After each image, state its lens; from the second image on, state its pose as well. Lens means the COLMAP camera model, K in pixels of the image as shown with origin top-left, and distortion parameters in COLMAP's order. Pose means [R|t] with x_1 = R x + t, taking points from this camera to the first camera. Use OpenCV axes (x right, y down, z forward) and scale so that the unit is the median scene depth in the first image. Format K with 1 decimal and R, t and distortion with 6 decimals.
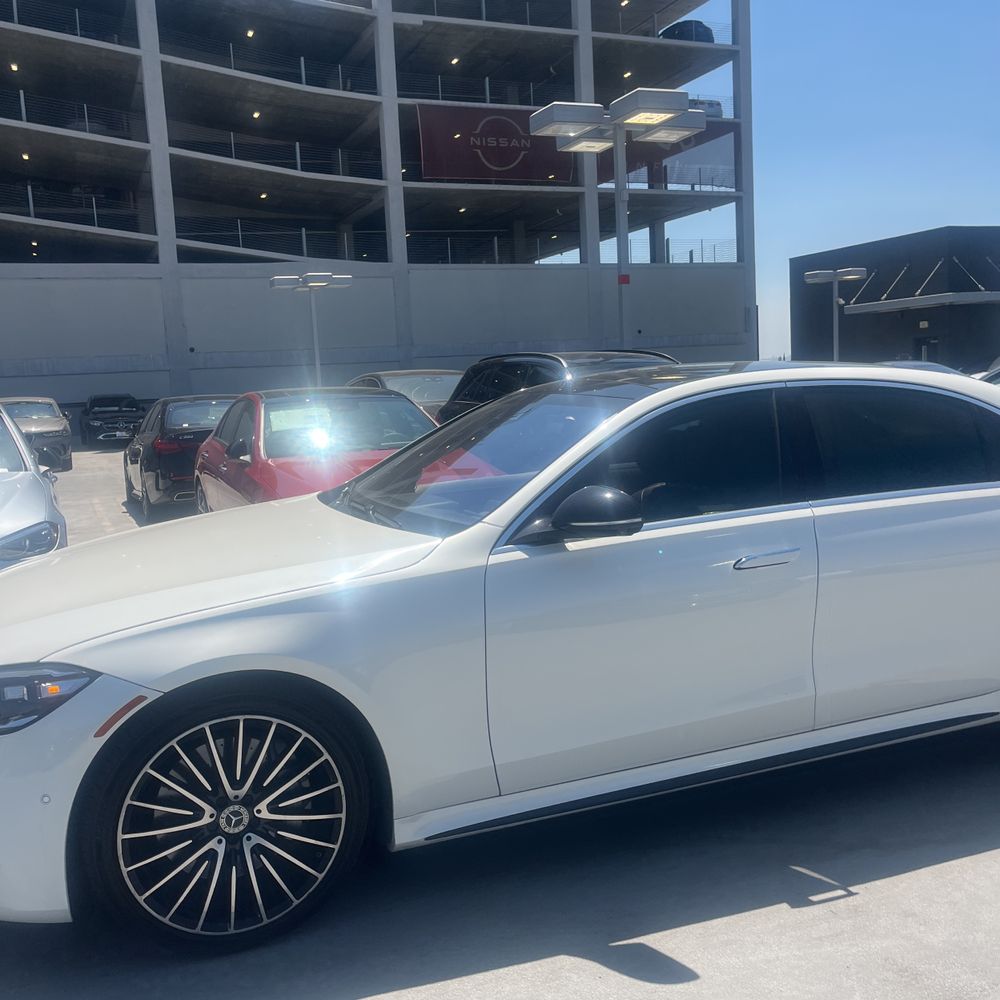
lens RADIAL K [[1014.9, 0, 500.0], [0, 1014.9, 500.0], [0, 0, 1]] dist [0.032305, 0.002623]
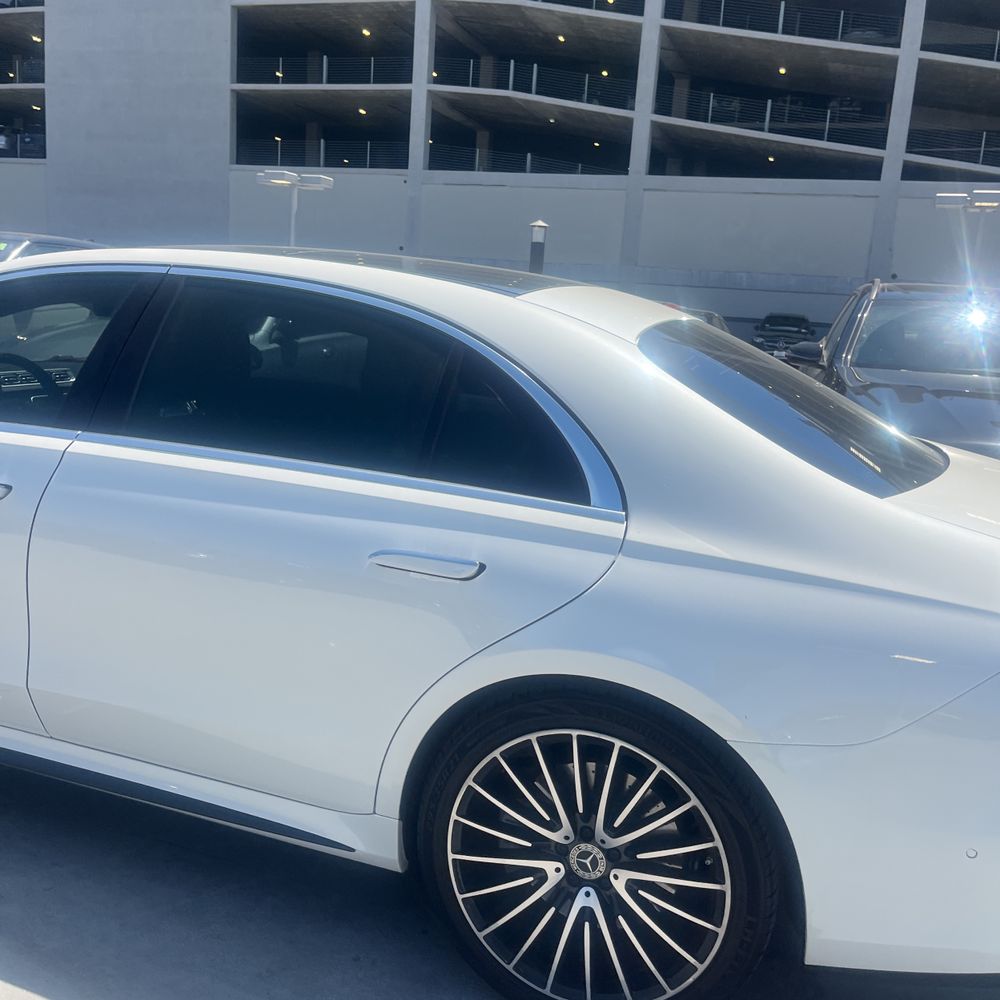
lens RADIAL K [[1019.7, 0, 505.0], [0, 1019.7, 510.5], [0, 0, 1]] dist [0.039013, -0.024074]
pose [[0.729048, 0.233807, -0.643291, 1.217121], [-0.183876, 0.972201, 0.144963, -0.126495], [0.659302, 0.012600, 0.751773, 0.810769]]
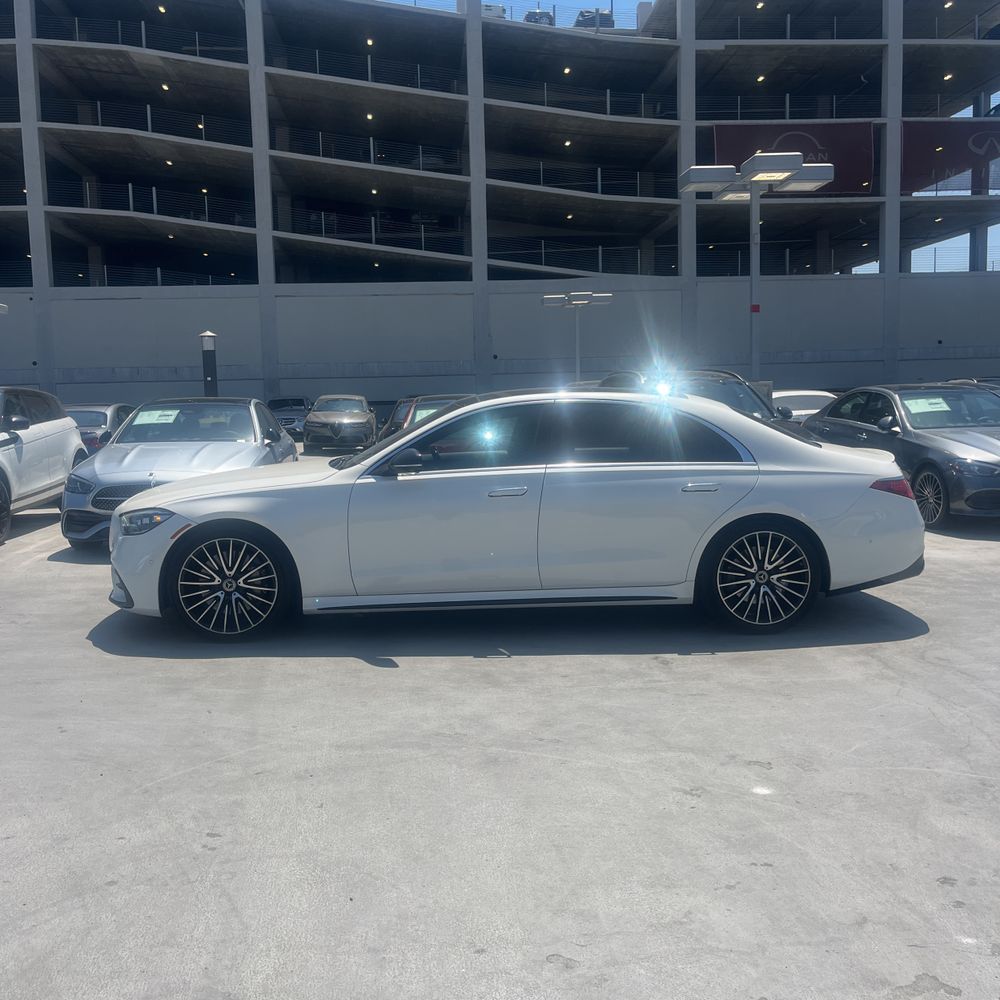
lens RADIAL K [[1019.7, 0, 505.0], [0, 1019.7, 510.5], [0, 0, 1]] dist [0.039013, -0.024074]
pose [[0.946867, 0.062852, -0.315423, 1.006704], [-0.061290, 0.998009, 0.014878, 0.074098], [0.315730, 0.005245, 0.948835, -0.947552]]
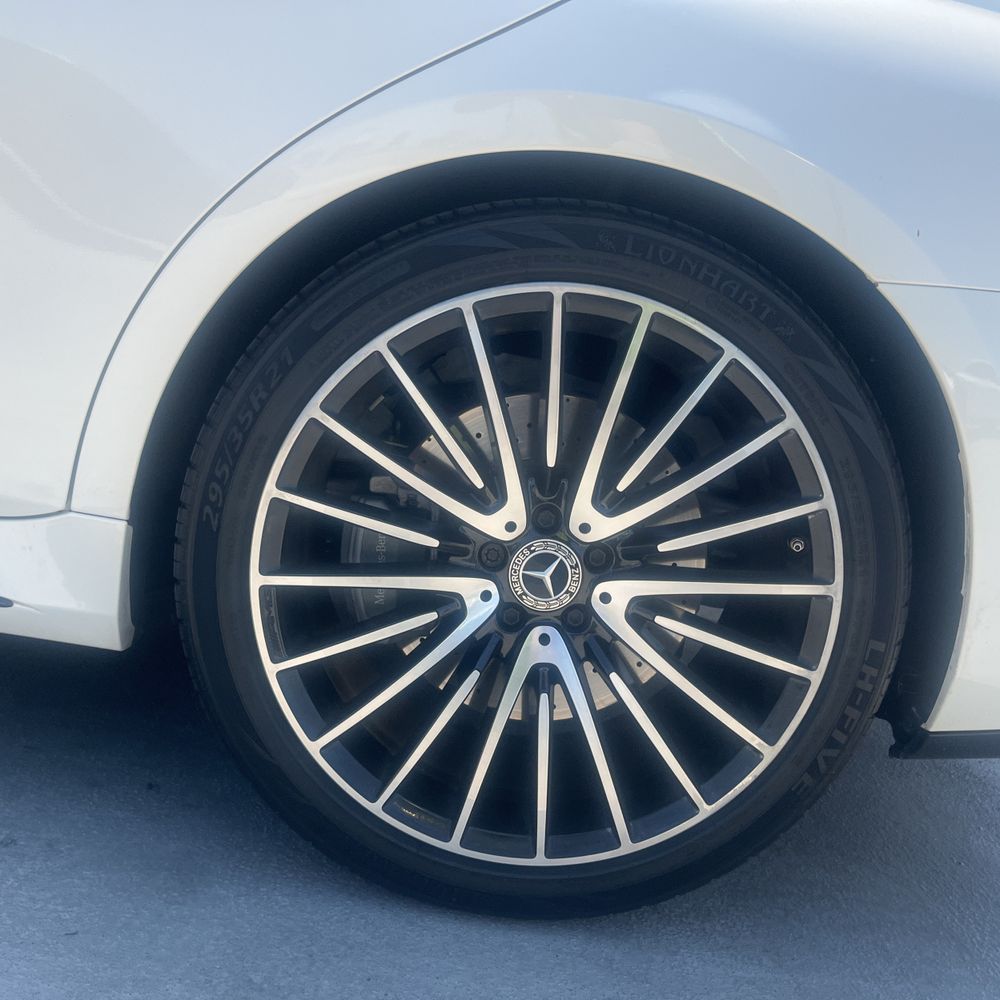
lens RADIAL K [[991.9, 0, 493.8], [0, 991.9, 499.3], [0, 0, 1]] dist [0.037244, -0.027295]
pose [[0.911928, 0.257999, -0.319097, 0.930304], [-0.255307, 0.965513, 0.051019, 0.180836], [0.321255, 0.034942, 0.946348, 1.063899]]
